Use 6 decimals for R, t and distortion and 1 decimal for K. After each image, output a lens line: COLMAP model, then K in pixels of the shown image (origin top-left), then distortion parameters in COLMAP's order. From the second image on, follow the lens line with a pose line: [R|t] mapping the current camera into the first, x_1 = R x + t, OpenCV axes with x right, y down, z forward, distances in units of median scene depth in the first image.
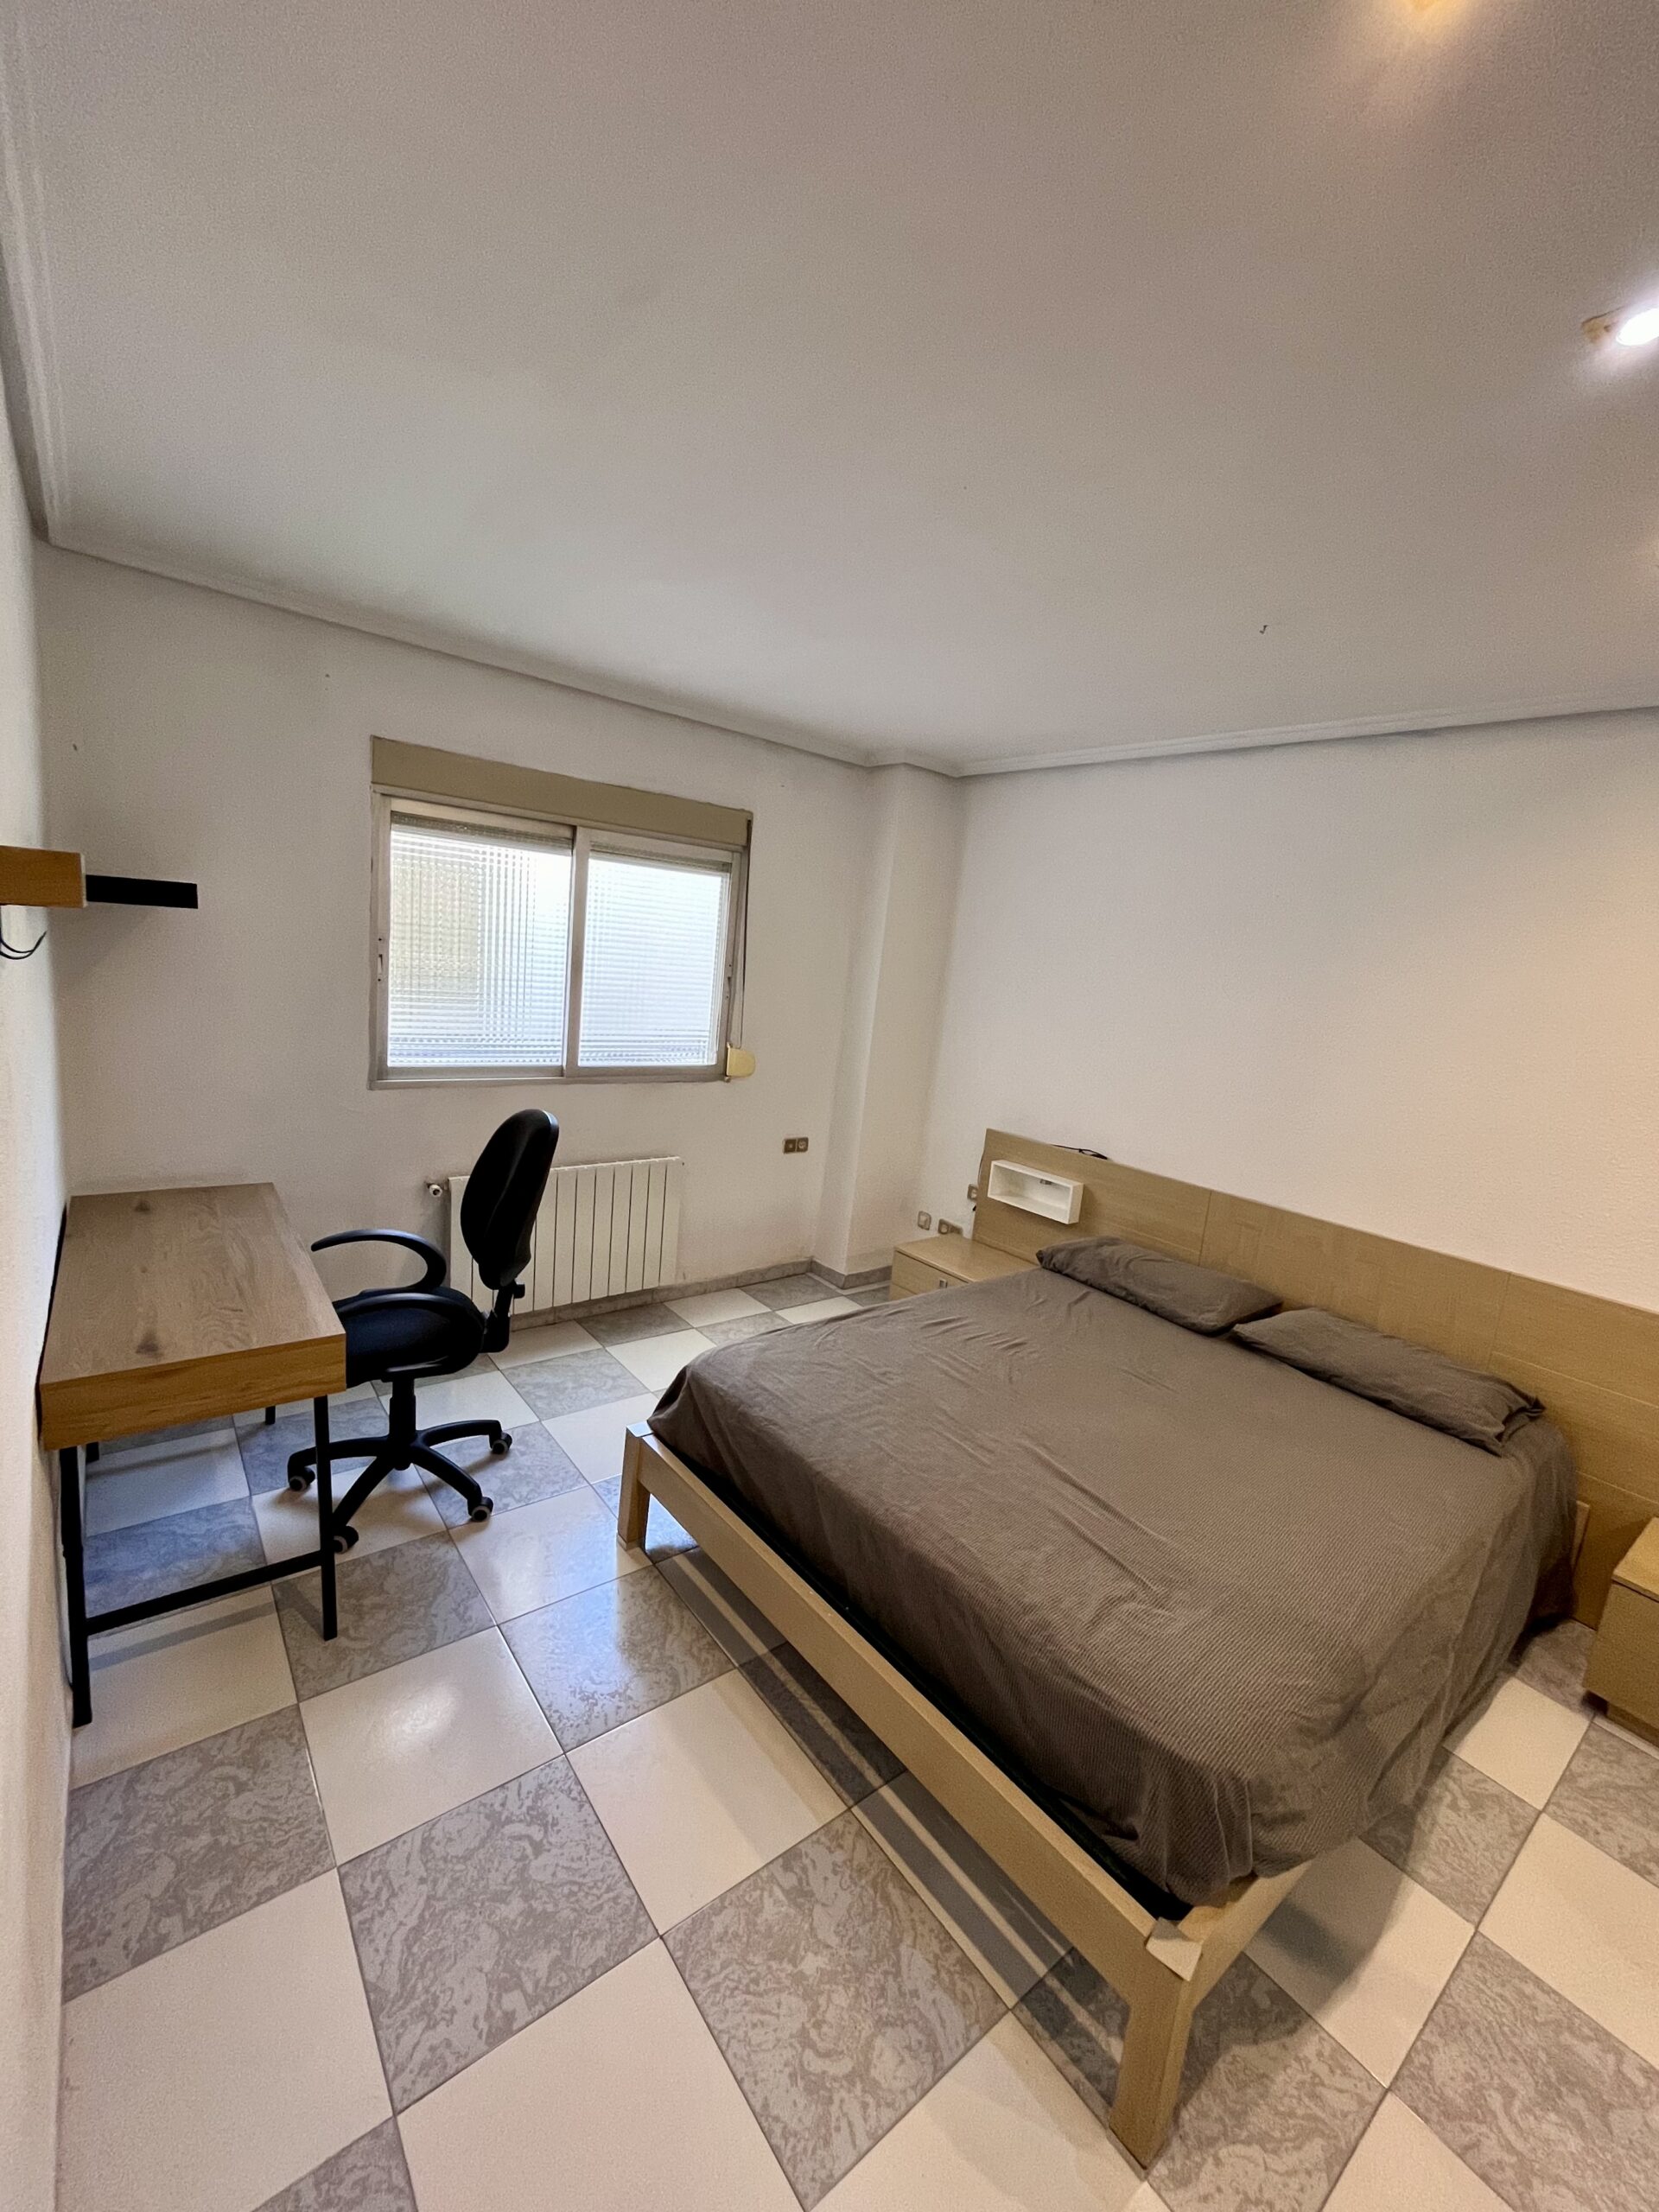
lens RADIAL K [[892.8, 0, 833.5], [0, 892.8, 1106.6], [0, 0, 1]] dist [-0.003275, -0.000065]
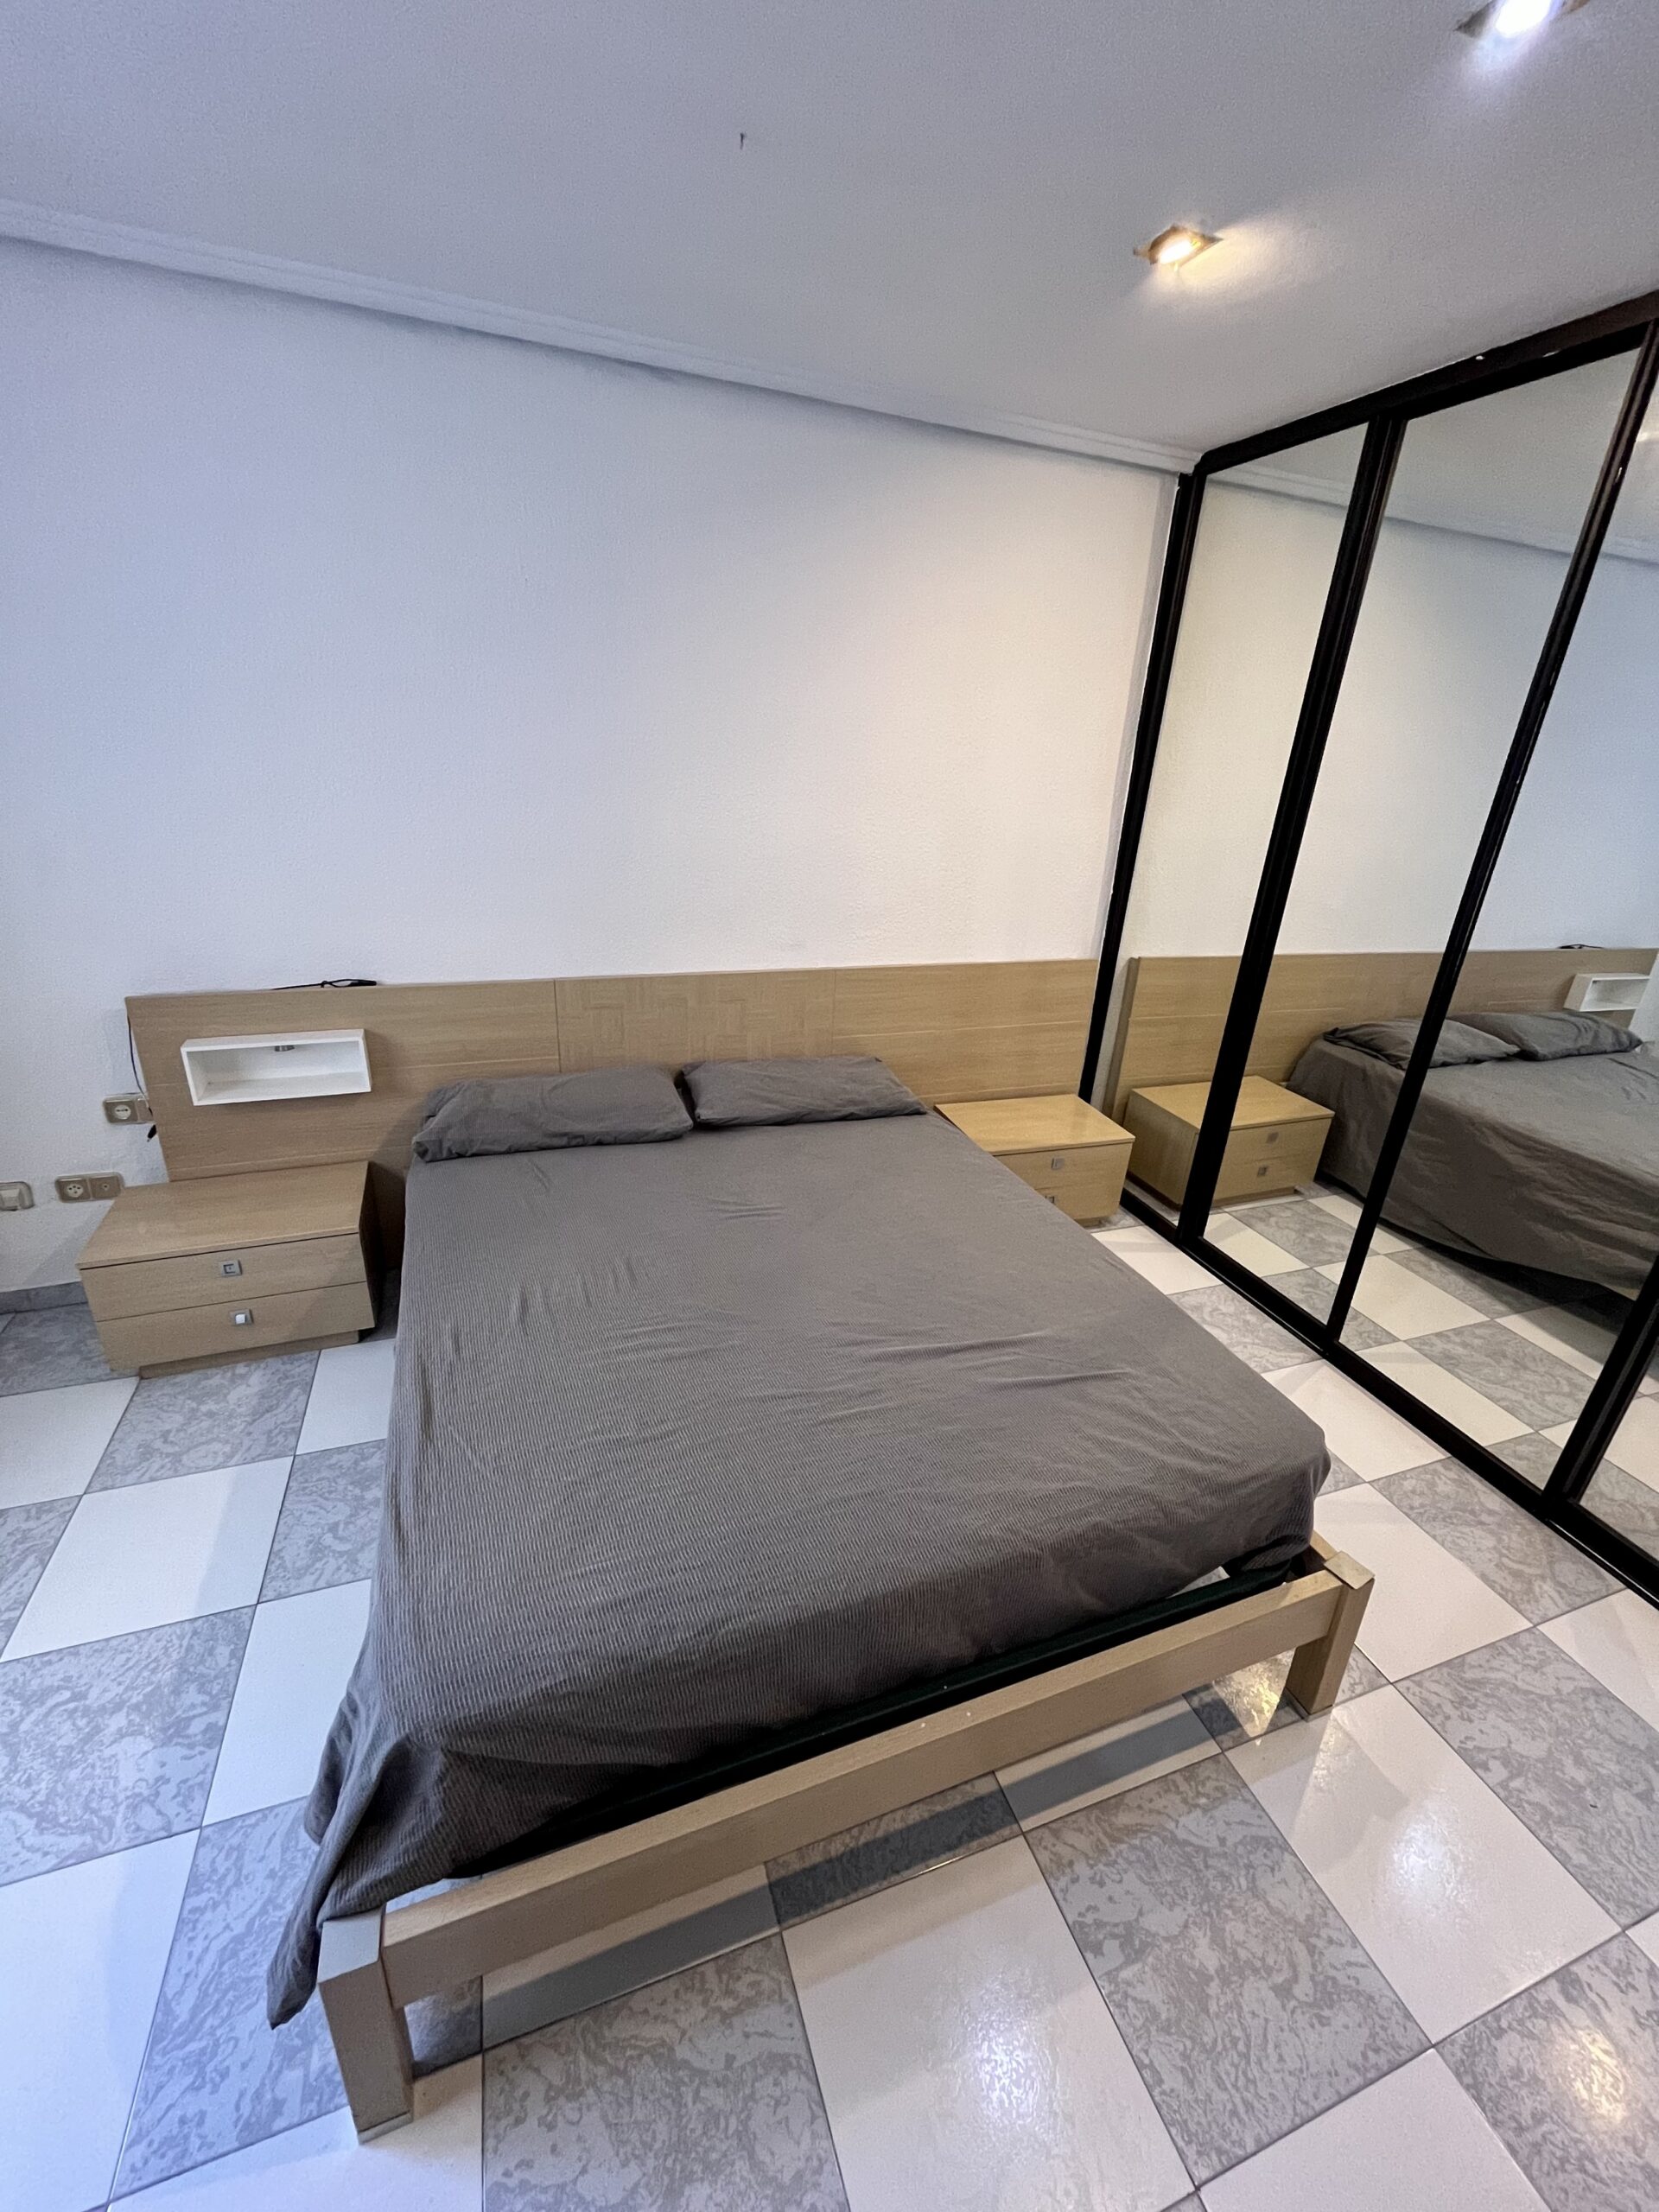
lens RADIAL K [[892.8, 0, 833.5], [0, 892.8, 1106.6], [0, 0, 1]] dist [-0.003275, -0.000065]
pose [[0.322384, -0.429326, 0.843651, -0.322195], [0.142663, 0.903092, 0.405059, -0.132781], [-0.935797, -0.010227, 0.352392, 0.631300]]
